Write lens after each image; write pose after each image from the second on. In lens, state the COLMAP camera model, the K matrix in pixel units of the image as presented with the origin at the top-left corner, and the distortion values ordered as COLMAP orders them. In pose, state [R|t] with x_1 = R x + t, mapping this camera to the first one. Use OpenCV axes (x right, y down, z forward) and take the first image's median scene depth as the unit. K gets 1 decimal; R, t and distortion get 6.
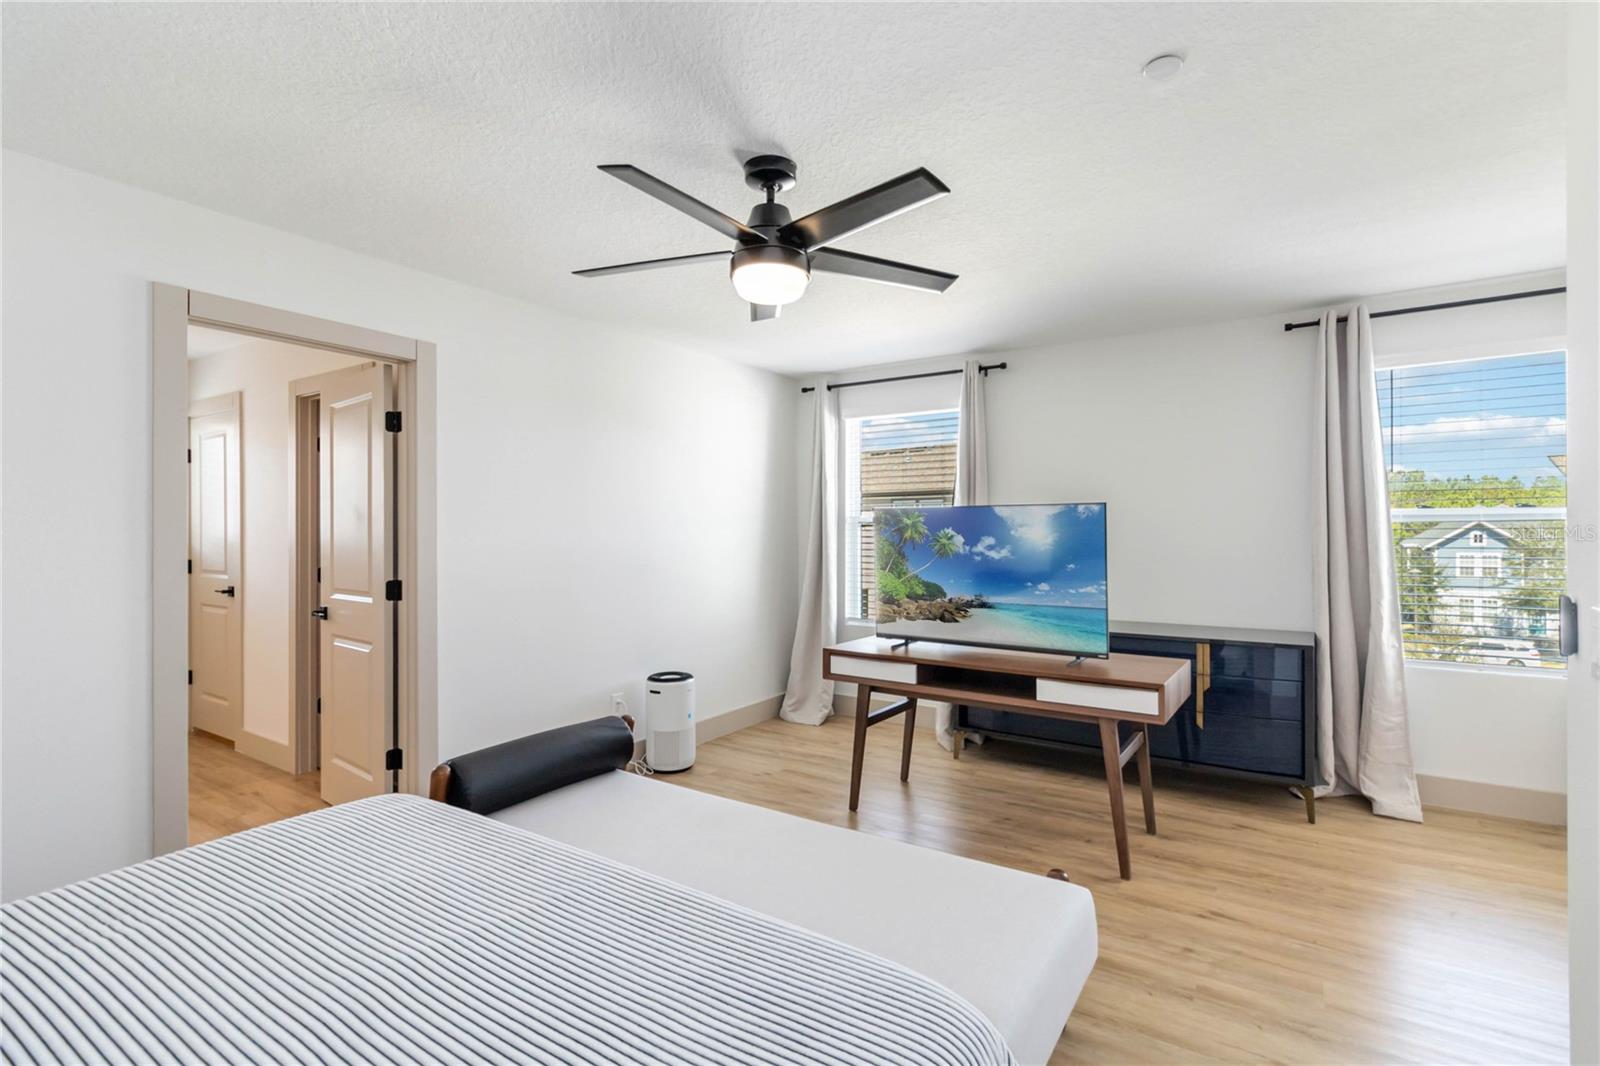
lens RADIAL K [[735.4, 0, 813.4], [0, 735.4, 527.8], [0, 0, 1]] dist [0.000004, -0.000547]
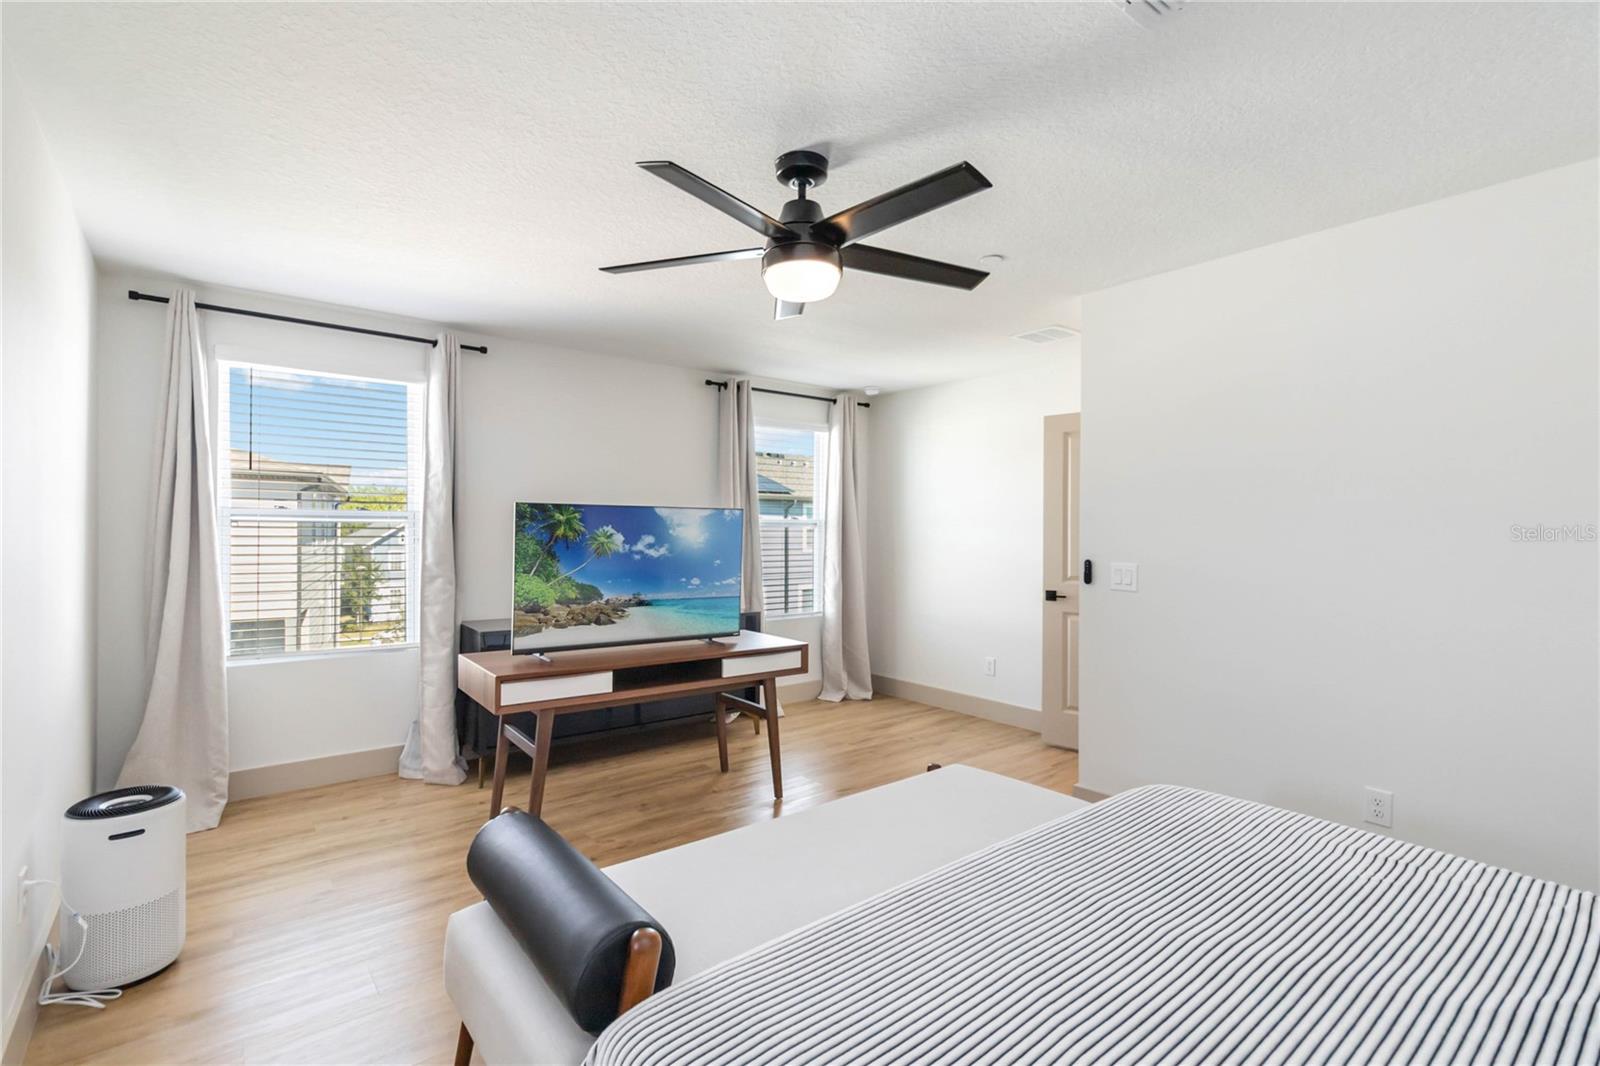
lens RADIAL K [[735.4, 0, 814.8], [0, 735.4, 546.0], [0, 0, 1]] dist [0.000004, -0.000547]
pose [[0.287920, -0.005824, 0.957637, -0.655595], [-0.019938, 0.999728, 0.012074, 0.009264], [-0.957447, -0.022570, 0.287726, 0.465269]]
